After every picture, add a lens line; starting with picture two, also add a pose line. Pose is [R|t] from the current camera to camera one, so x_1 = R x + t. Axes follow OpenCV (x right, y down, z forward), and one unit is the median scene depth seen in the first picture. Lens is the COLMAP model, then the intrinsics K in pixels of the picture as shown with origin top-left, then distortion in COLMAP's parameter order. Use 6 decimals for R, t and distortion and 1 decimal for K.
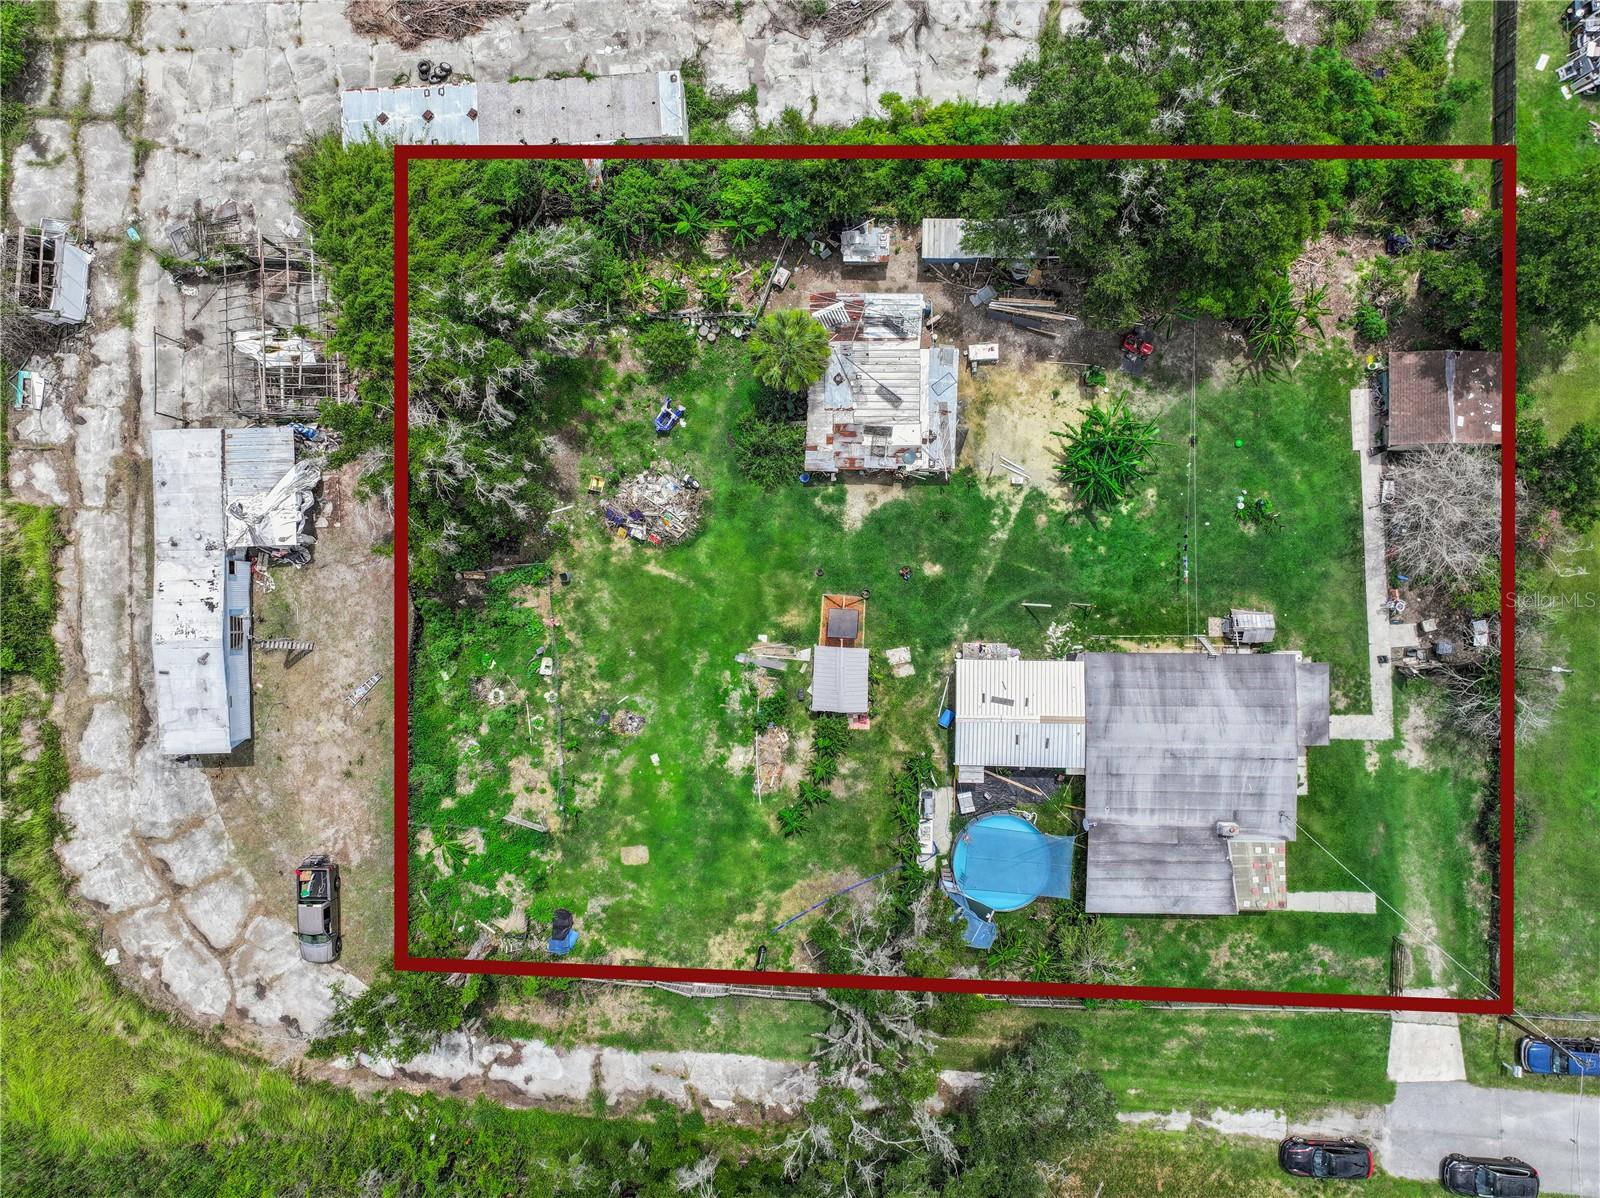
lens RADIAL K [[1126.3, 0, 810.3], [0, 1126.3, 601.8], [0, 0, 1]] dist [-0.007000, 0.028489]
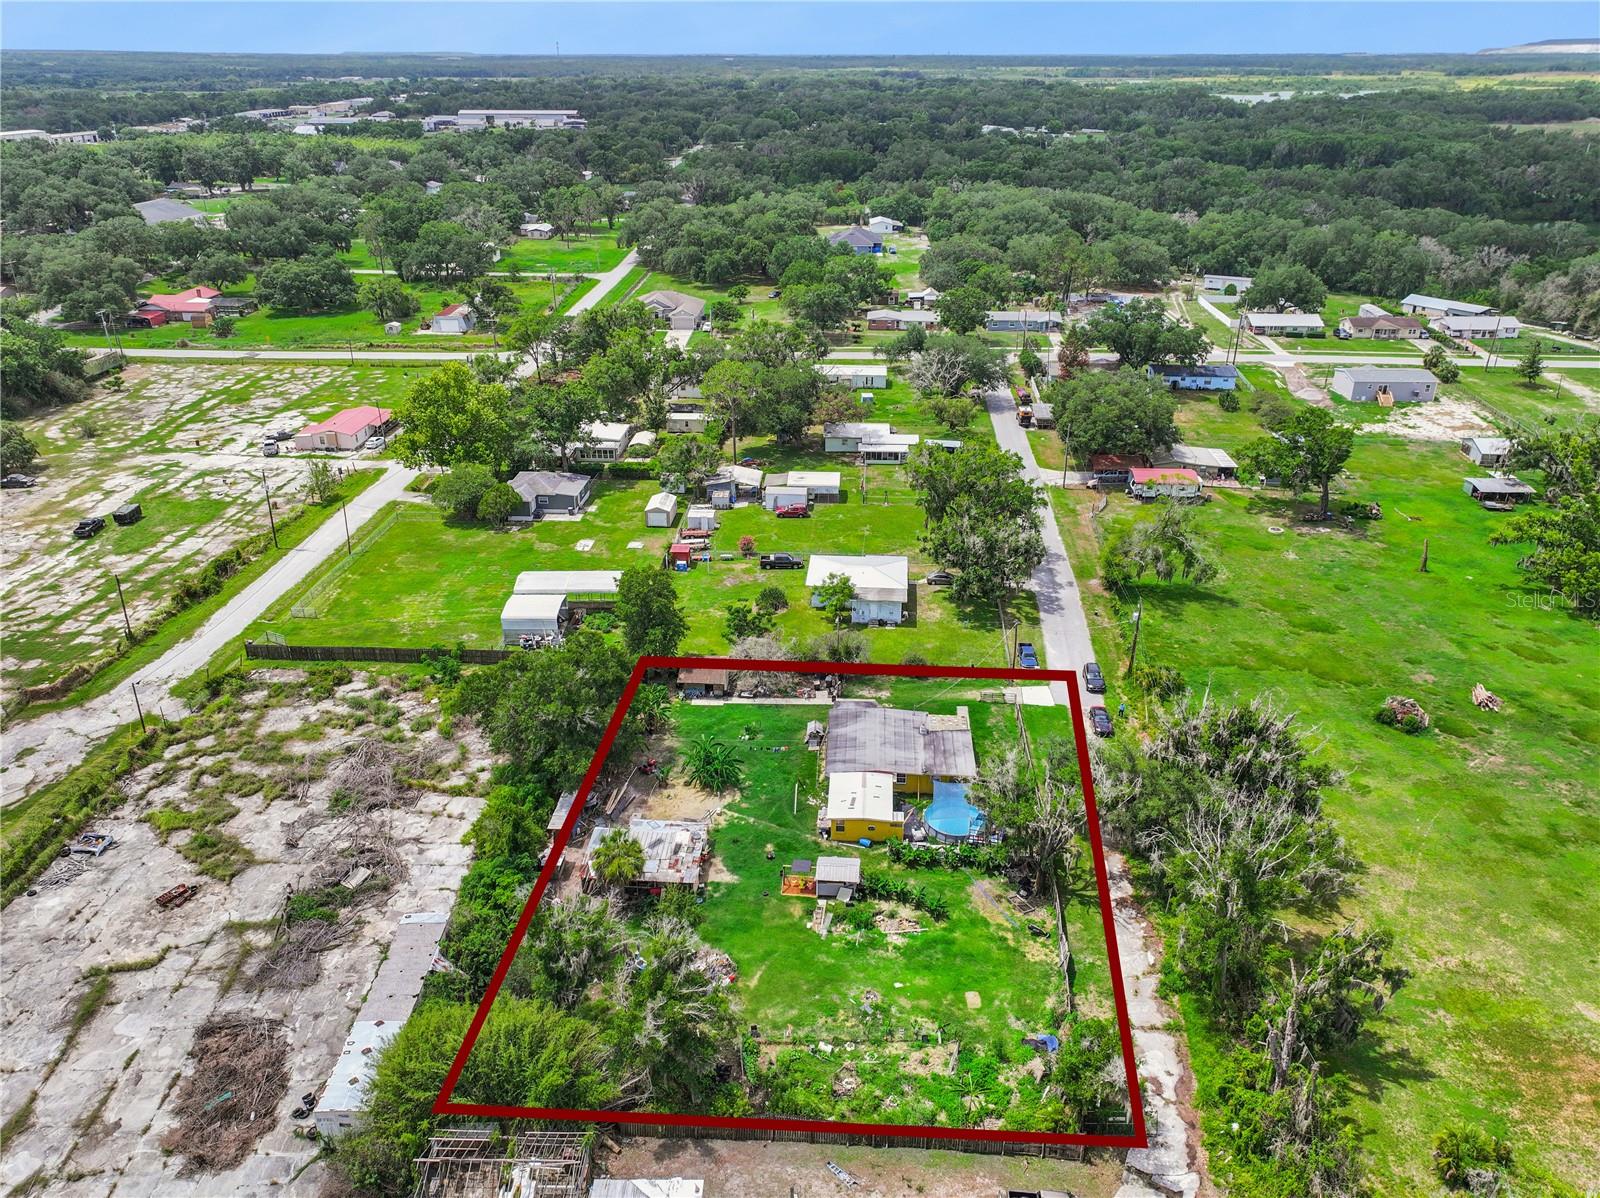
lens RADIAL K [[1148.3, 0, 800.0], [0, 1148.3, 599.0], [0, 0, 1]] dist [-0.011613, 0.022279]
pose [[0.048802, -0.410535, 0.910538, -1.181910], [0.998753, 0.029656, -0.040158, 0.066273], [-0.010516, 0.911362, 0.411470, 0.041918]]
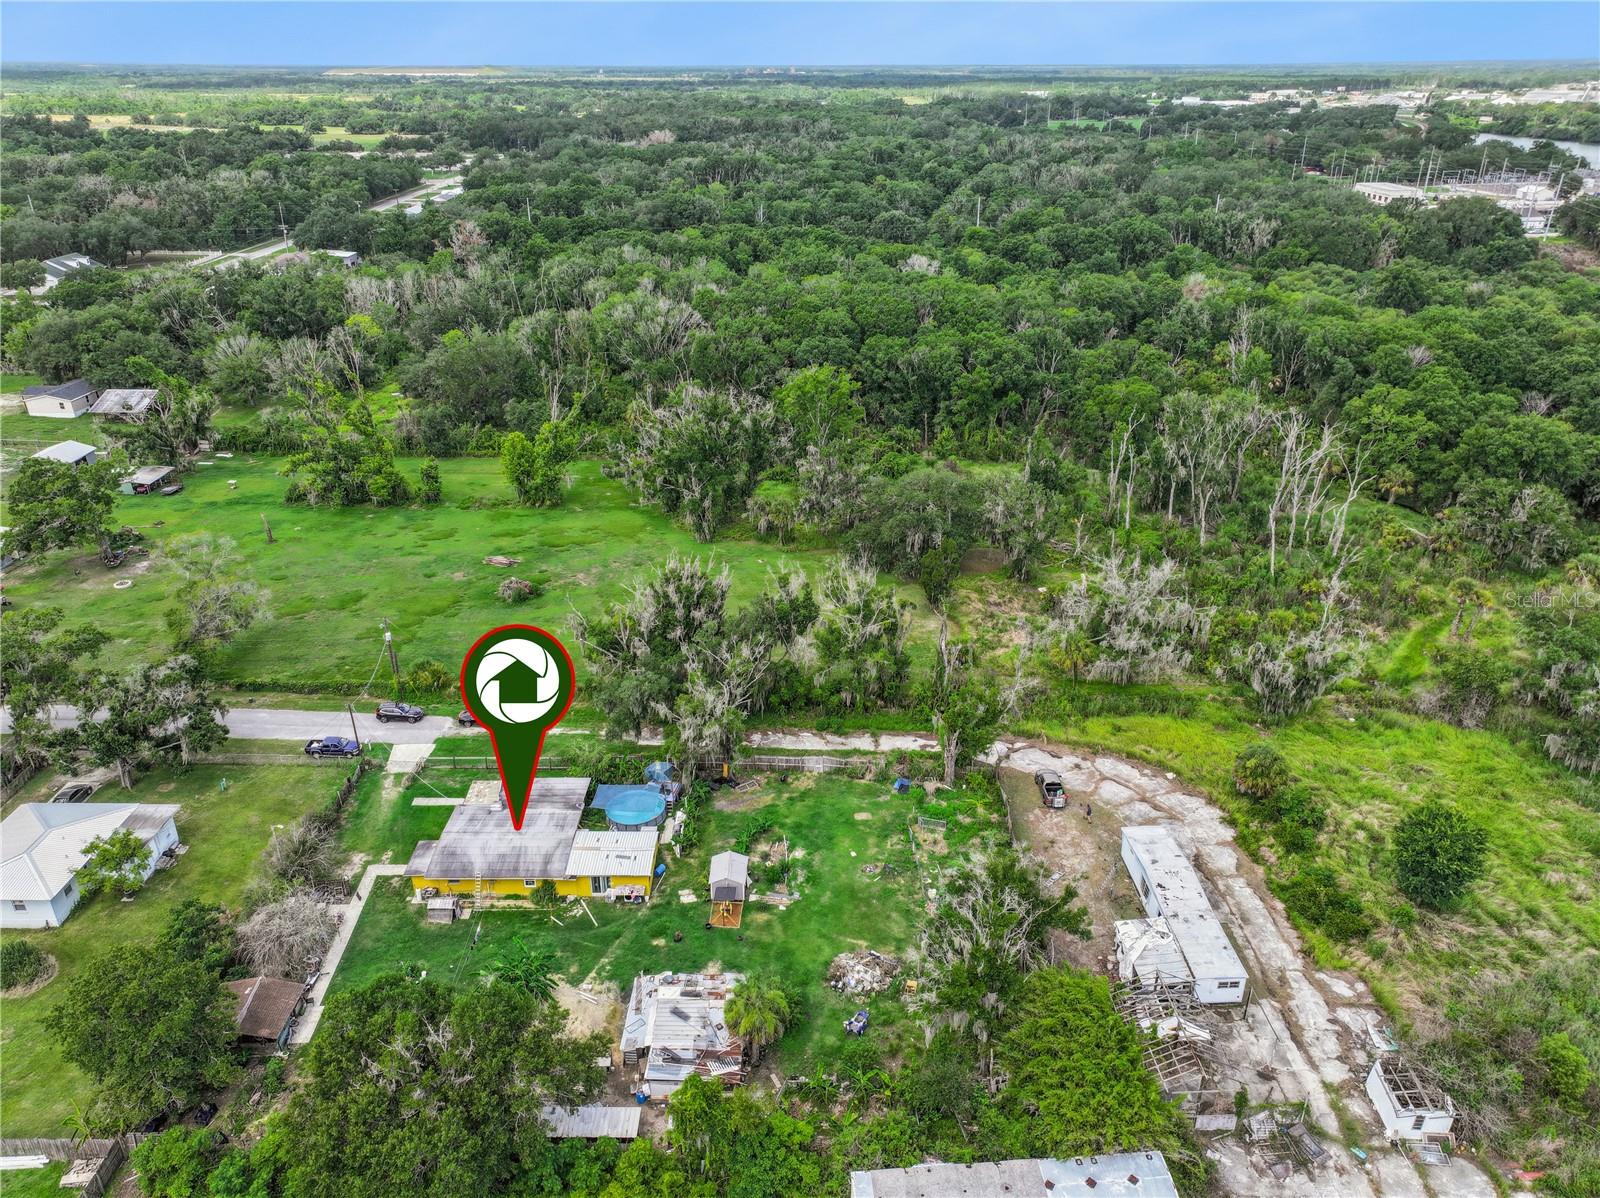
lens RADIAL K [[1126.3, 0, 810.3], [0, 1126.3, 601.8], [0, 0, 1]] dist [-0.007000, 0.028489]
pose [[-0.999602, 0.027222, -0.007393, -0.077478], [-0.018158, -0.420440, 0.907139, -1.106253], [0.021586, 0.906912, 0.420767, 0.047473]]
